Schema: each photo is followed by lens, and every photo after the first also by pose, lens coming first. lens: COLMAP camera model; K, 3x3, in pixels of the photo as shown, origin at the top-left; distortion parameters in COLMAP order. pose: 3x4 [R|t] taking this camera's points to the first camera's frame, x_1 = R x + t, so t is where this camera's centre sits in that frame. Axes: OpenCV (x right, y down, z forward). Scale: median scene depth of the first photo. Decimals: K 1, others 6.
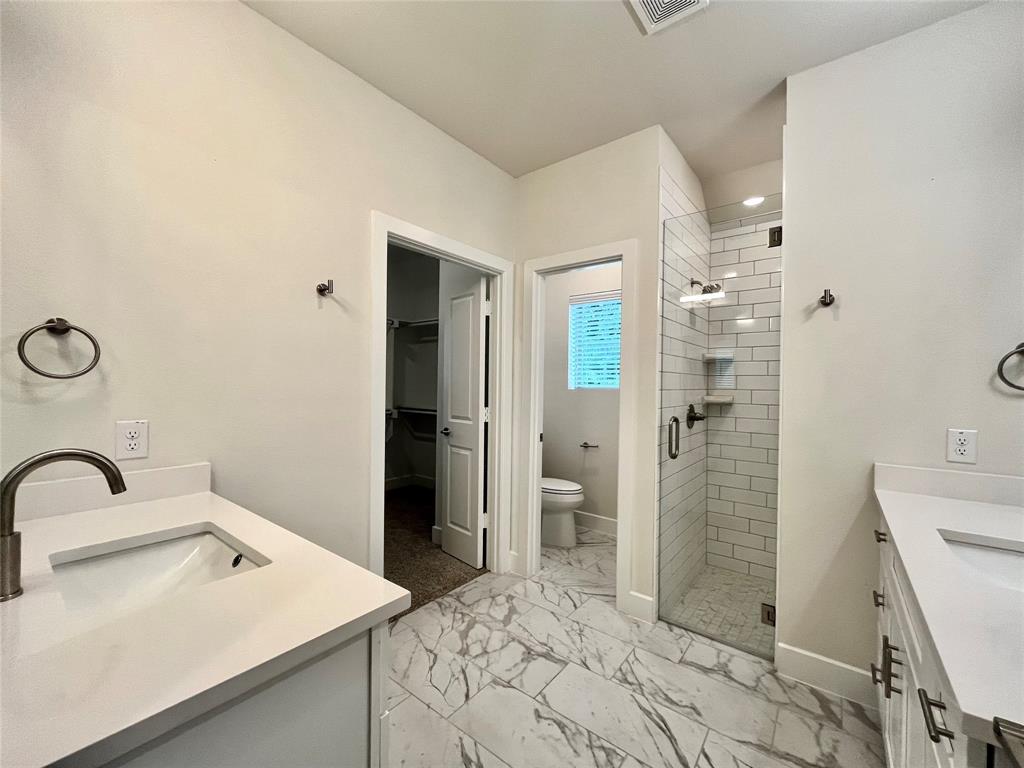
lens RADIAL K [[412.2, 0, 510.3], [0, 412.2, 384.4], [0, 0, 1]] dist [-0.001393, 0.000103]
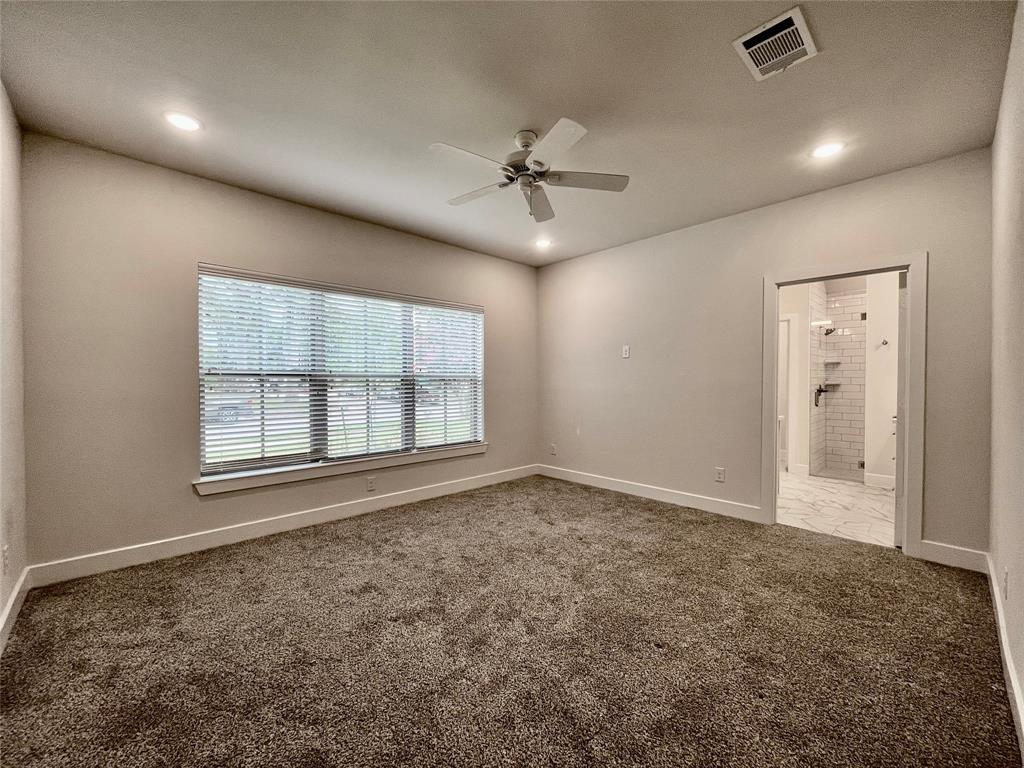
lens RADIAL K [[412.2, 0, 513.9], [0, 412.2, 385.0], [0, 0, 1]] dist [-0.001393, 0.000103]
pose [[0.991371, -0.008916, -0.130785, -0.931208], [0.010239, 0.999903, 0.009447, 0.016703], [0.130688, -0.010704, 0.991366, -1.438511]]
